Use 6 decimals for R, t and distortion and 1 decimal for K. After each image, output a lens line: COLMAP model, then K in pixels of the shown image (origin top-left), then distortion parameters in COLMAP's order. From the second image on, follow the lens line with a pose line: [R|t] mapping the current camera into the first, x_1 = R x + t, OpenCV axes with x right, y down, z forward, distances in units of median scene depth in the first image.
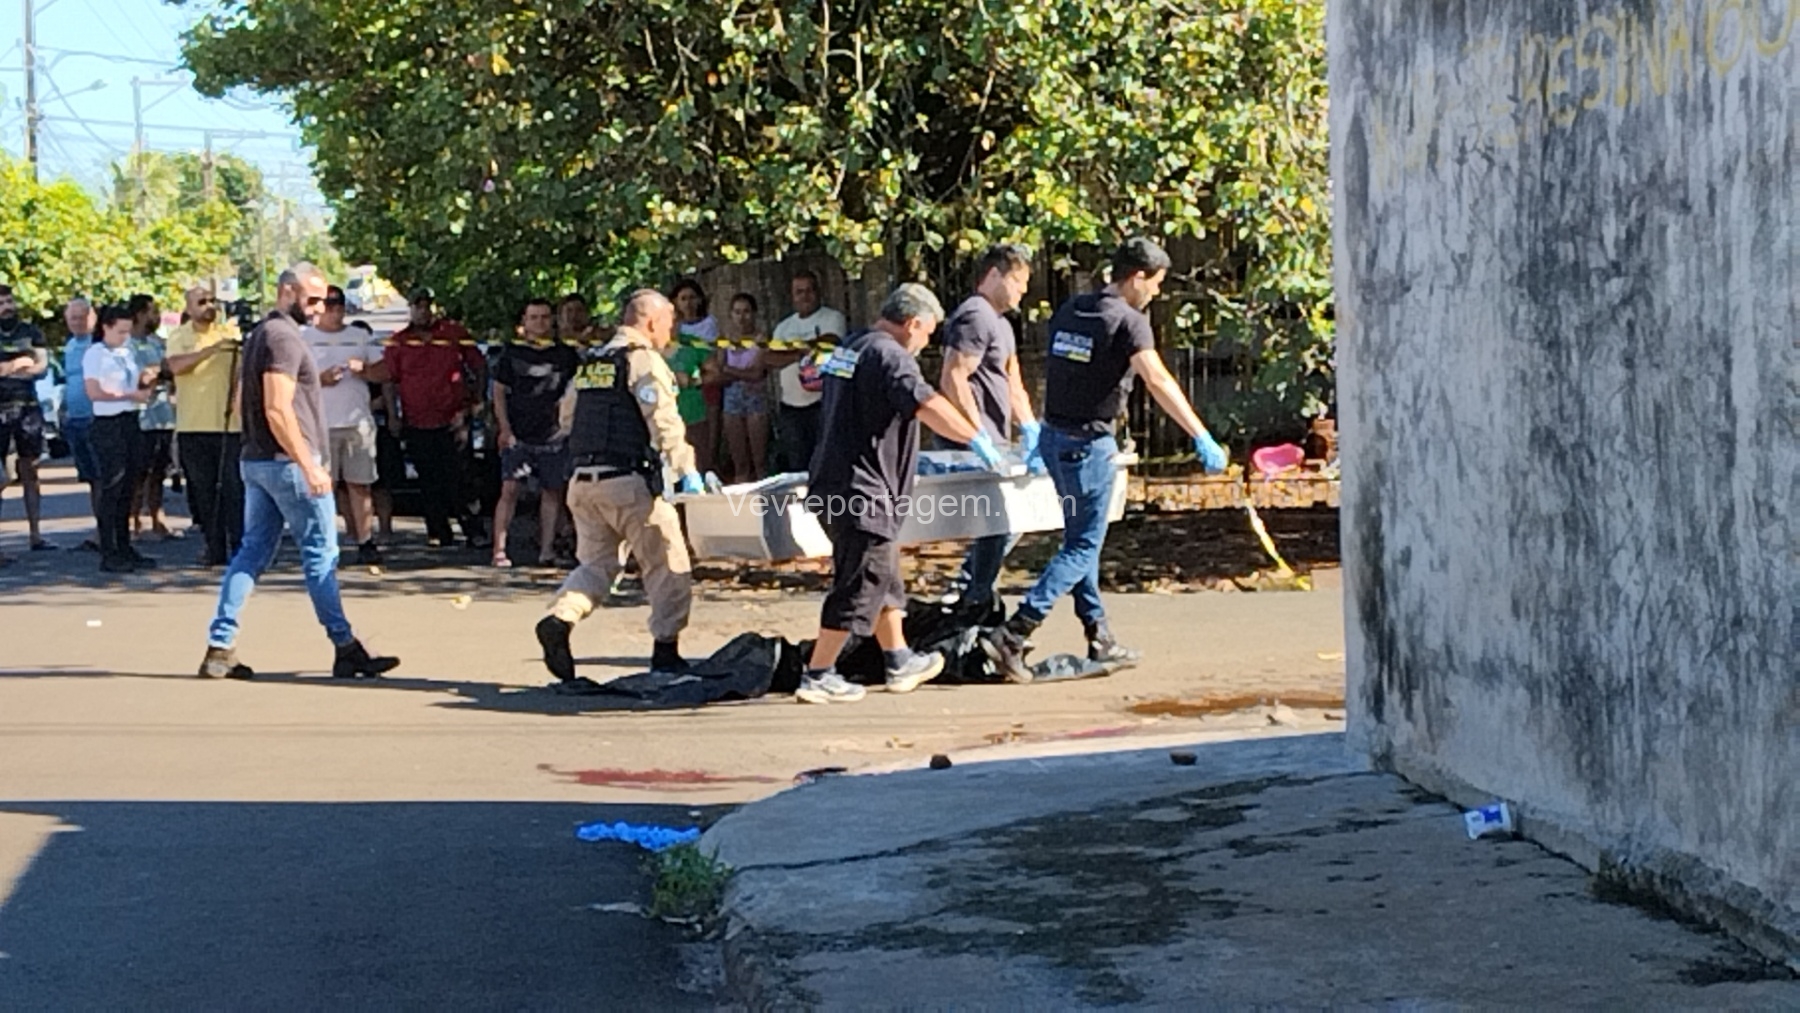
lens RADIAL K [[3931.1, 0, 853.2], [0, 3931.1, 588.9], [0, 0, 1]] dist [0.115836, 0.000000]
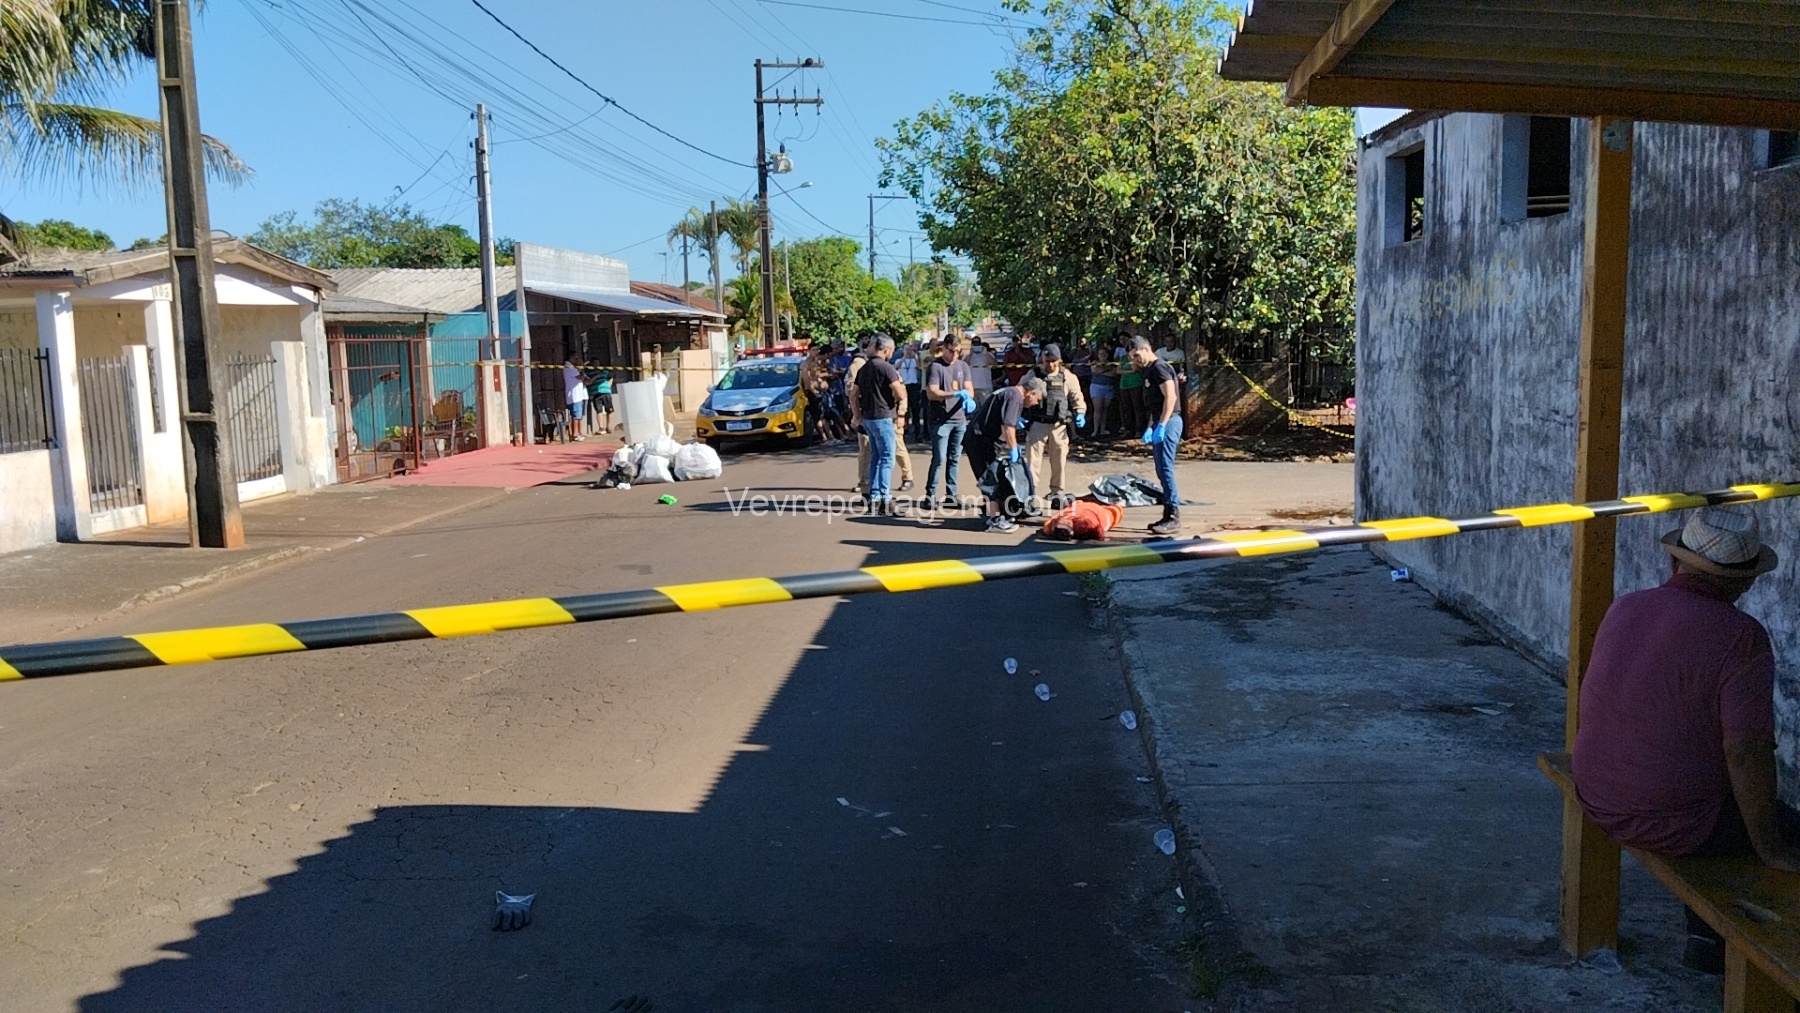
lens RADIAL K [[1567.1, 0, 881.9], [0, 1567.1, 535.5], [0, 0, 1]] dist [0.070189, -0.043483]
pose [[0.980466, 0.030959, -0.194236, 0.024631], [-0.017051, 0.997196, 0.072871, -0.040039], [0.195948, -0.068135, 0.978244, -0.114677]]
